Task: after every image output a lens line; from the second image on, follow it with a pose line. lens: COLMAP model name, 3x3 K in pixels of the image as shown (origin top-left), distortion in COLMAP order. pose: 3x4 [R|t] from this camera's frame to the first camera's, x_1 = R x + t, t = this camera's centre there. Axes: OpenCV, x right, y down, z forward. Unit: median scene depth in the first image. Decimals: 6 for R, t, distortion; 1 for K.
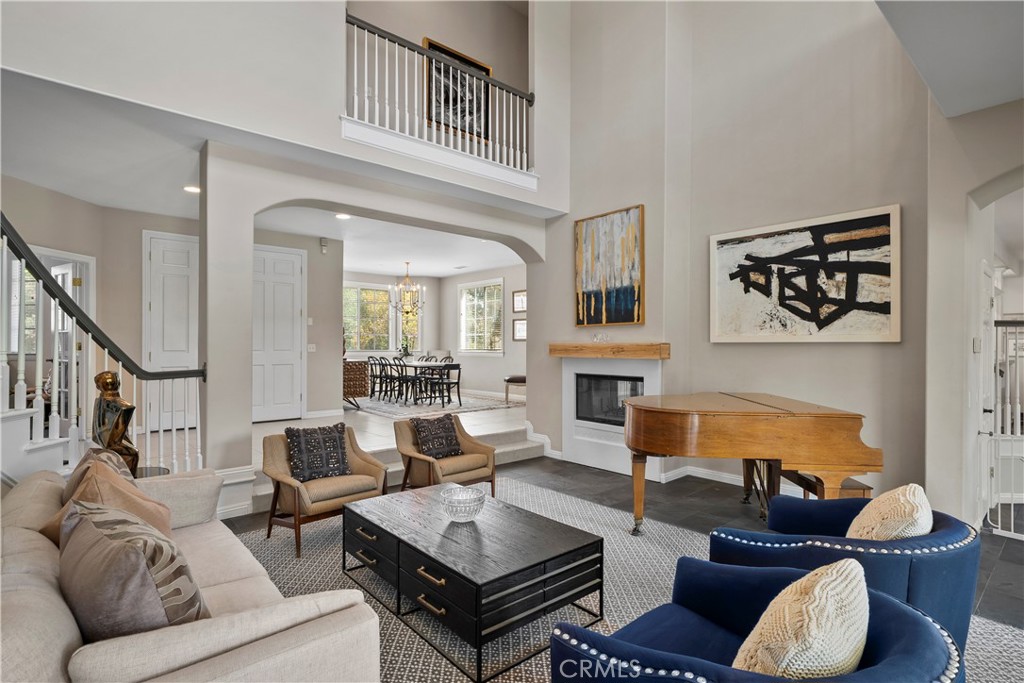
lens RADIAL K [[492.9, 0, 513.0], [0, 492.9, 346.3], [0, 0, 1]] dist [0.001118, 0.000338]
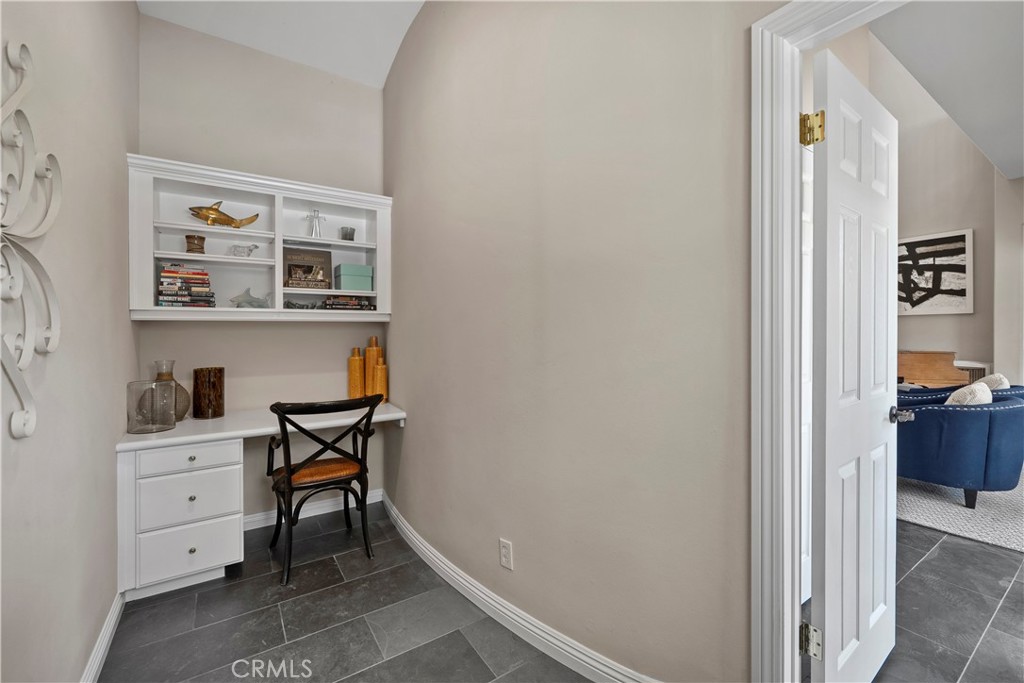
lens RADIAL K [[414.3, 0, 511.2], [0, 414.3, 337.5], [0, 0, 1]] dist [0.000709, -0.000018]
pose [[0.991772, -0.002328, -0.127996, -0.515350], [0.002011, 0.999995, -0.002603, 0.067257], [0.128002, 0.002324, 0.991771, -0.515940]]
